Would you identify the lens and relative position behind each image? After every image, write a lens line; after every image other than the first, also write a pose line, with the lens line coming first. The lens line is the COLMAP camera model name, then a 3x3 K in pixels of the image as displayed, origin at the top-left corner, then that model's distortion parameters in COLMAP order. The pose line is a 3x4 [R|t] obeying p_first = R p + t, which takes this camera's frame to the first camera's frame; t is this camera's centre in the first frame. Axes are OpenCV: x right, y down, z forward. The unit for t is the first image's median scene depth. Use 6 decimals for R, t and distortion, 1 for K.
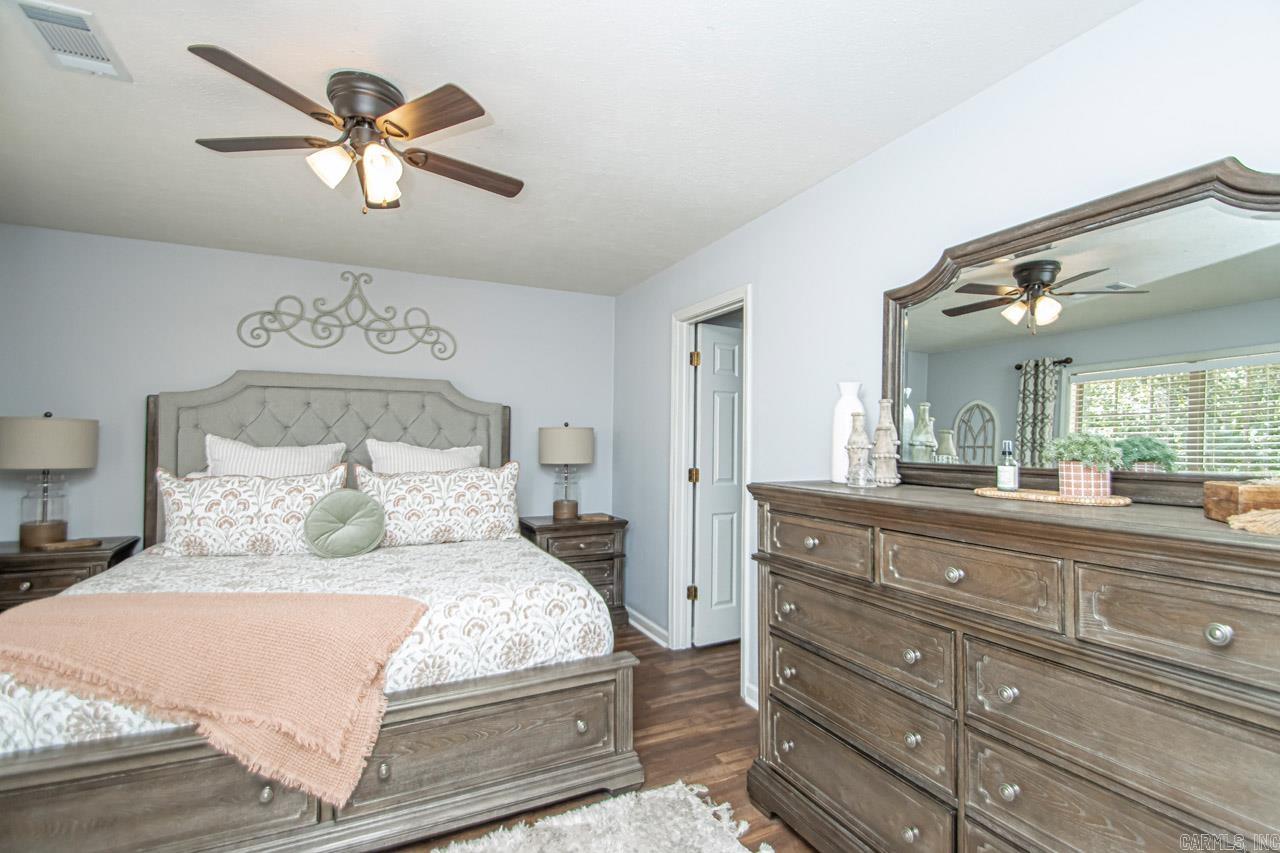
lens RADIAL K [[589.9, 0, 655.9], [0, 589.9, 424.4], [0, 0, 1]] dist [0.020464, -0.019621]
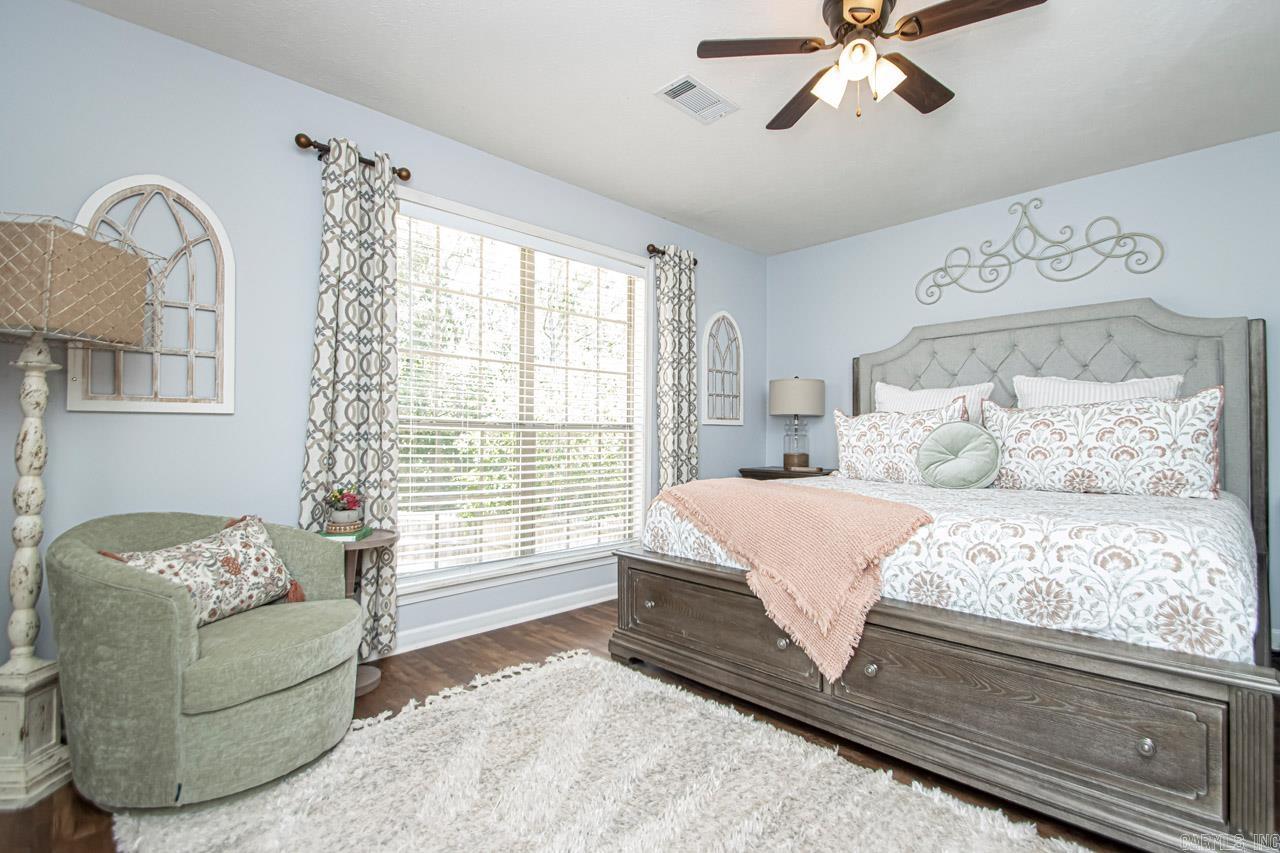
lens RADIAL K [[595.5, 0, 653.6], [0, 595.5, 424.7], [0, 0, 1]] dist [0.000440, -0.000825]
pose [[0.323030, -0.025149, -0.946055, 0.231950], [0.028618, 0.999449, -0.016797, 0.119775], [0.945956, -0.021648, 0.323571, 0.225486]]
